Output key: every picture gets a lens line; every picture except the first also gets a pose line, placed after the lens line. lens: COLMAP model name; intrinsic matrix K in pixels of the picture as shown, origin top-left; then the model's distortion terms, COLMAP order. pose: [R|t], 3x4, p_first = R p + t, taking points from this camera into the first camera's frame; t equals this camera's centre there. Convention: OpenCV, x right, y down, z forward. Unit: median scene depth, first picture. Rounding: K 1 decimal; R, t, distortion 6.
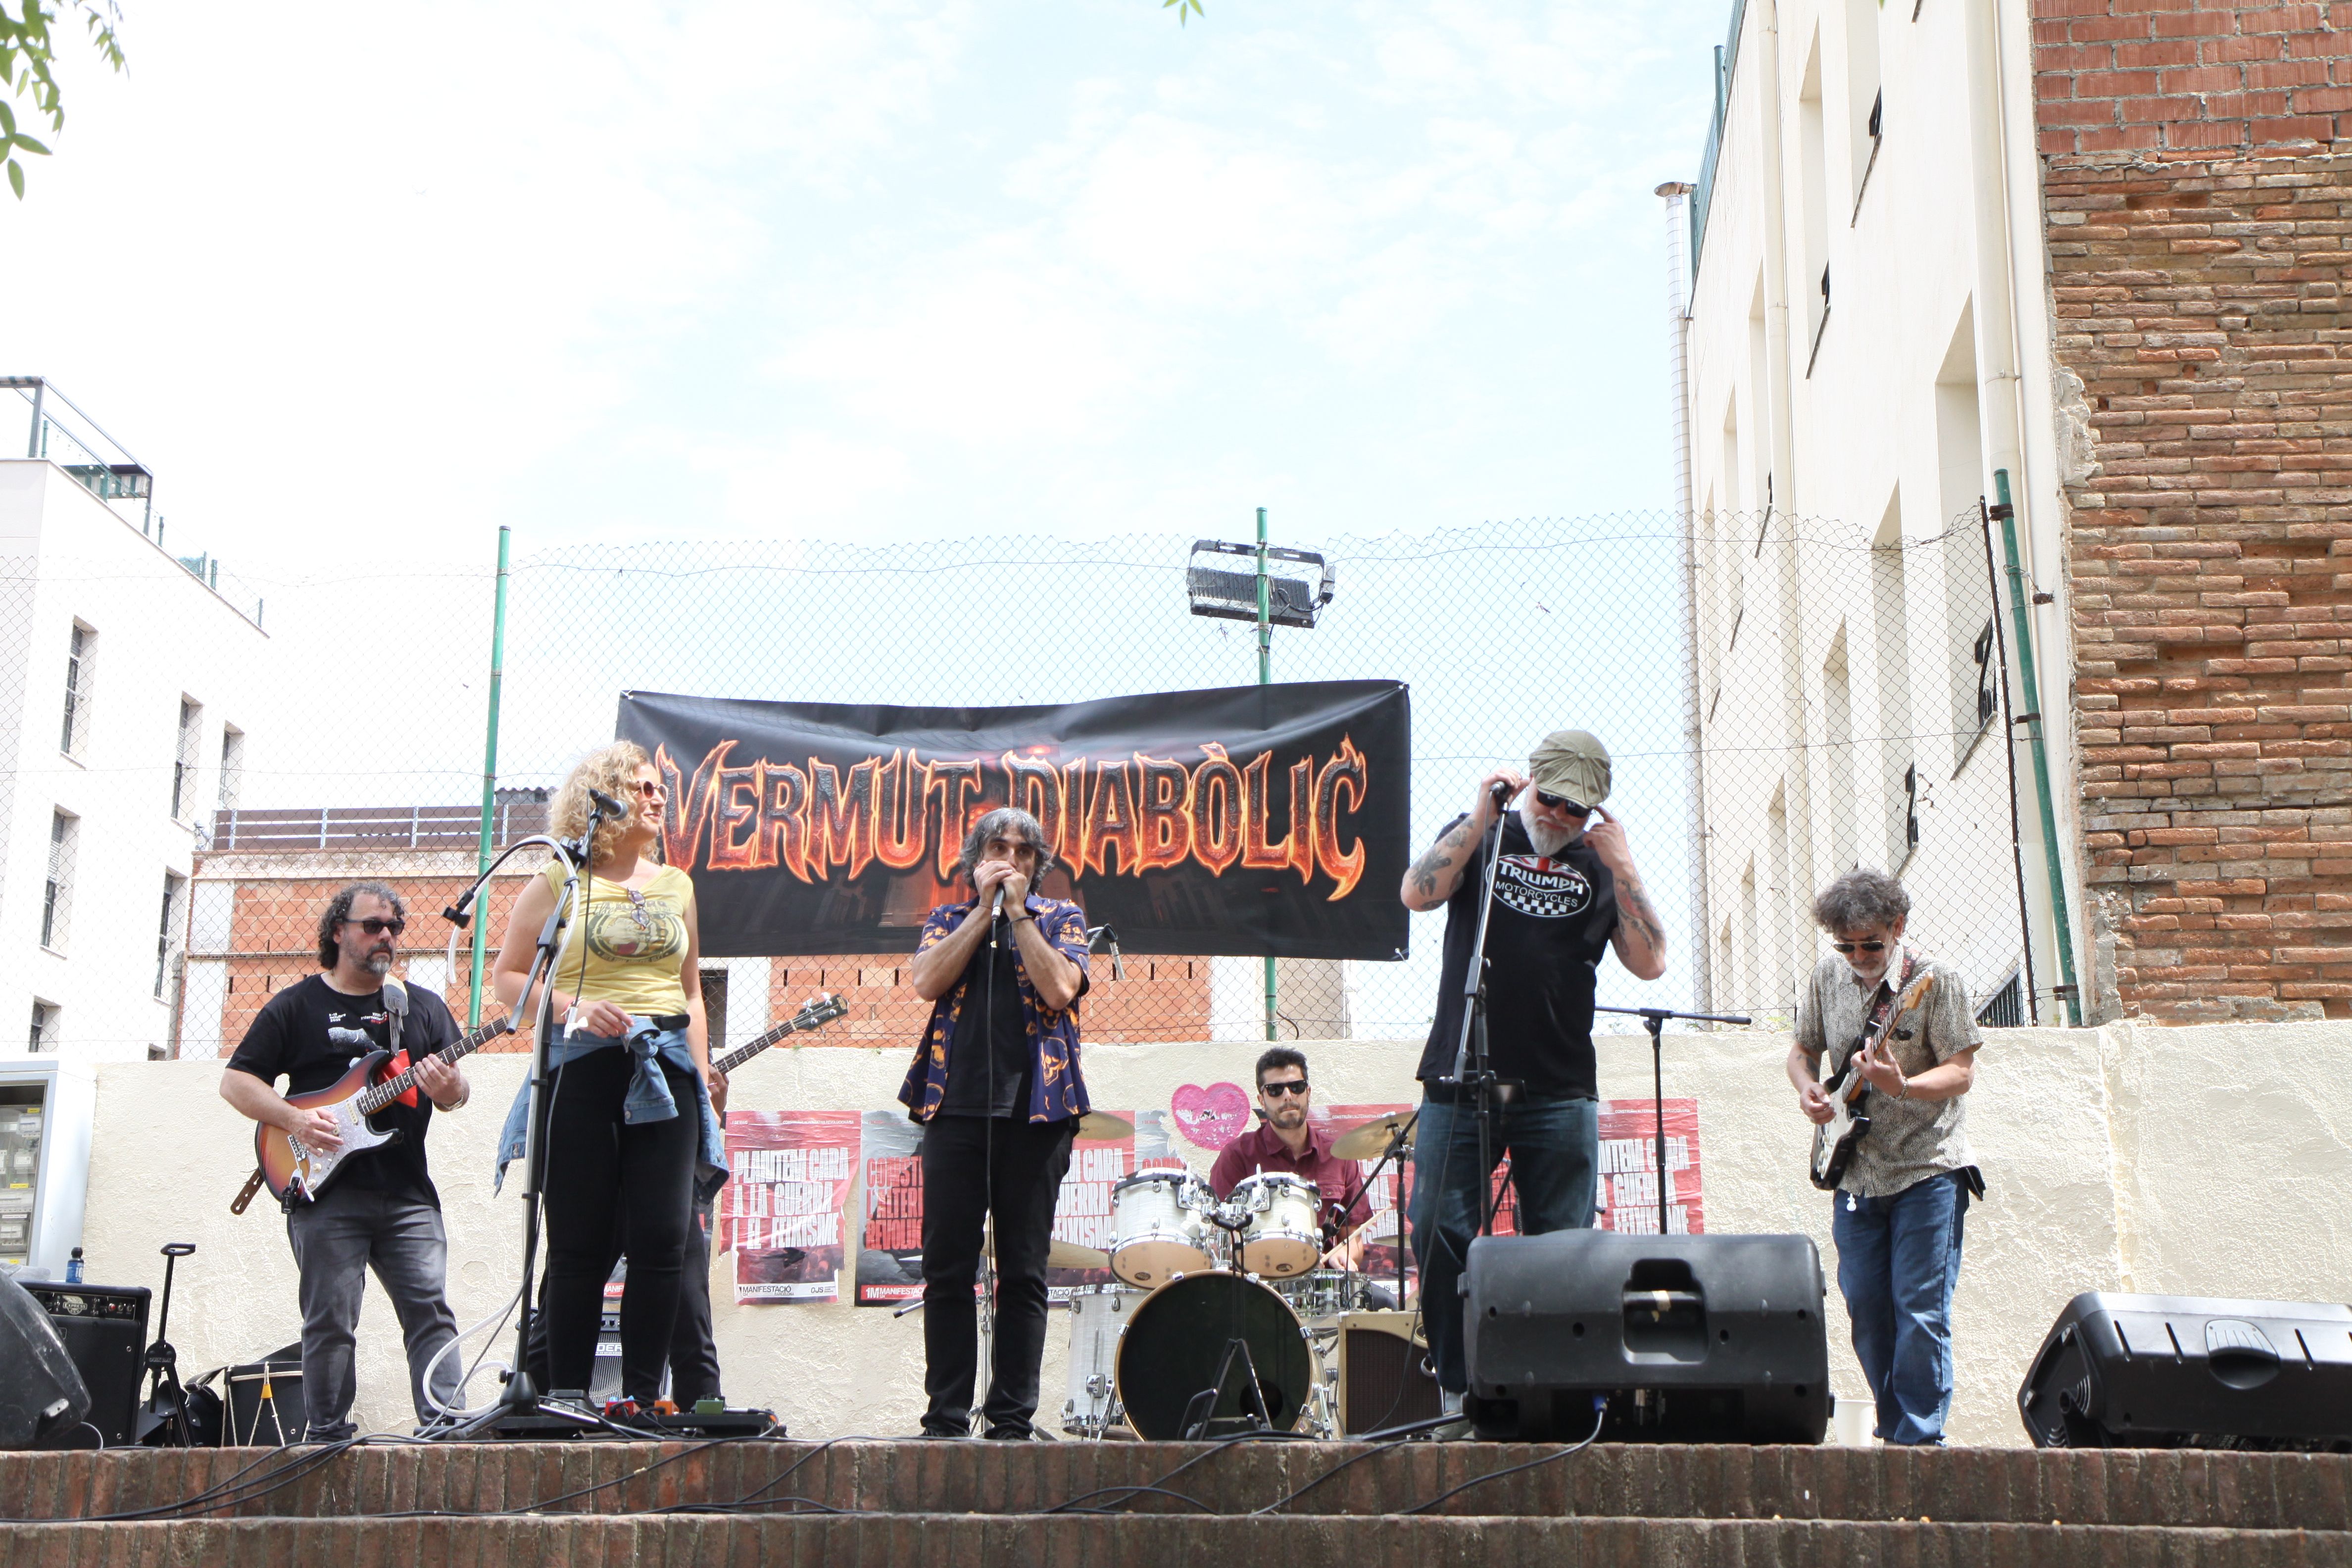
lens RADIAL K [[3143.1, 0, 1176.0], [0, 3143.1, 784.0], [0, 0, 1]] dist [0.086748, 0.253554]
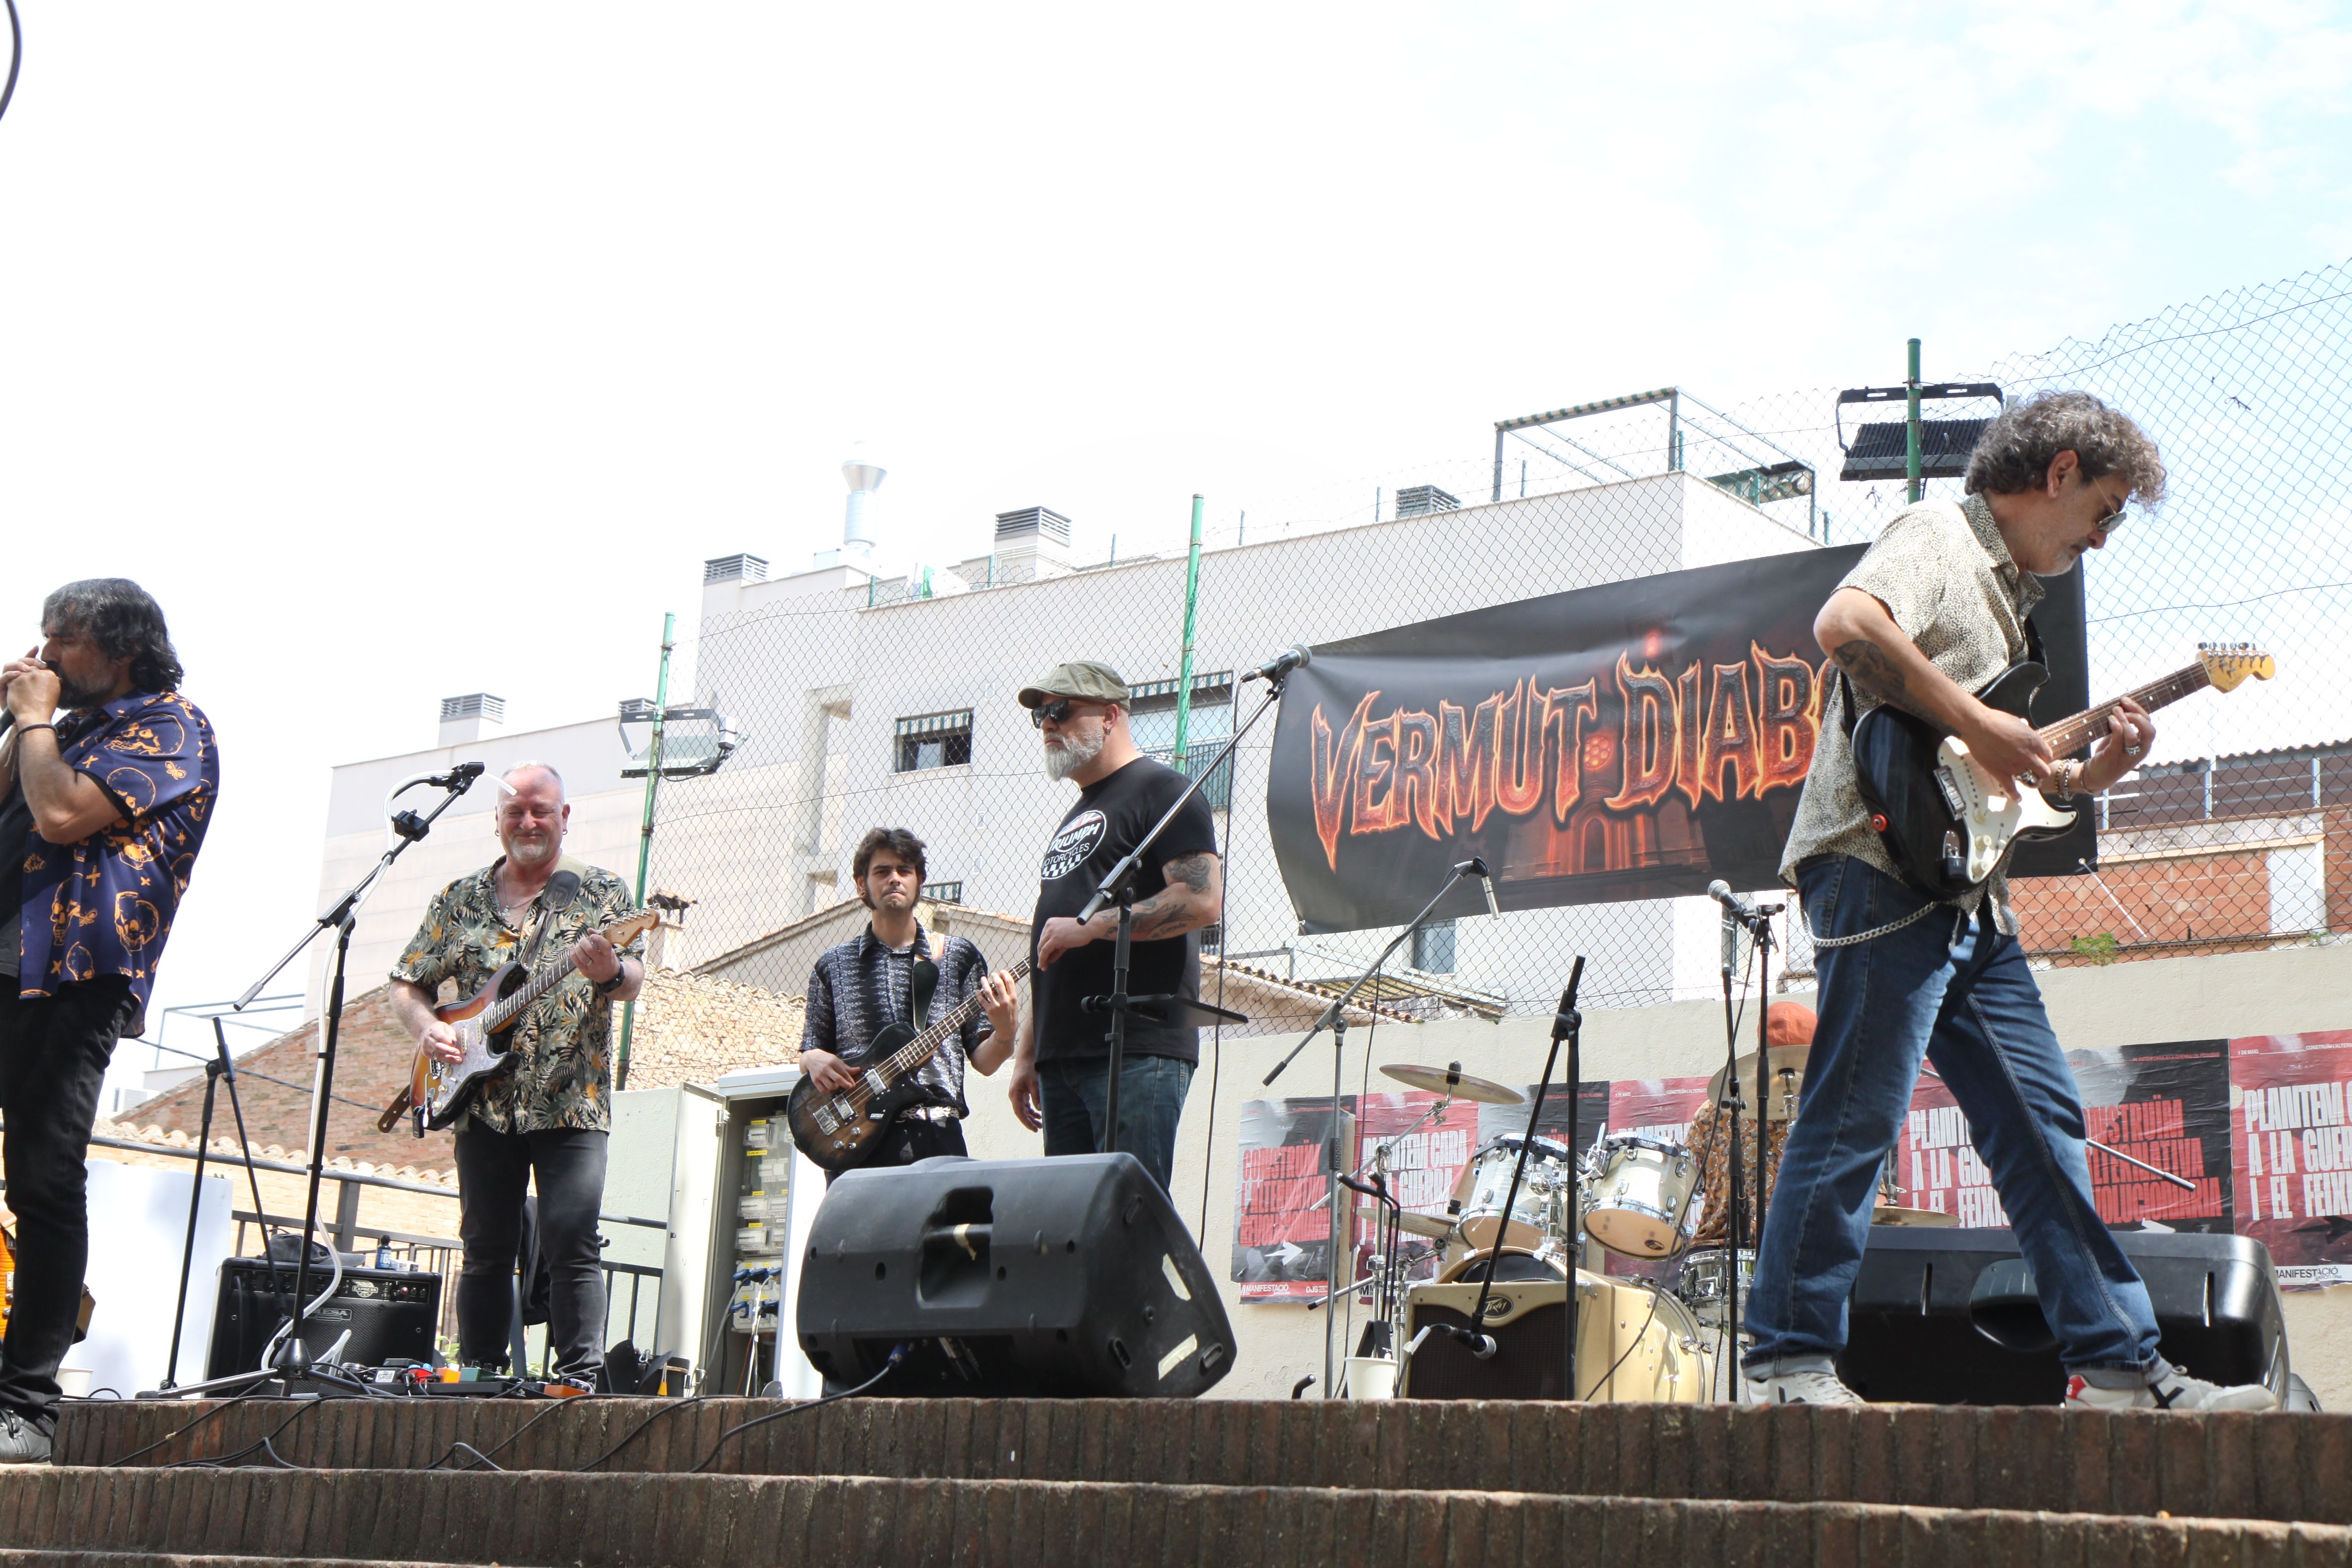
lens RADIAL K [[3494.0, 0, 1173.5], [0, 3494.0, 813.0], [0, 0, 1]] dist [0.138335, 0.130831]
pose [[0.818158, -0.089486, -0.567987, 0.391709], [0.092650, 0.995424, -0.023372, 0.040292], [0.567480, -0.033502, 0.822706, 0.132406]]
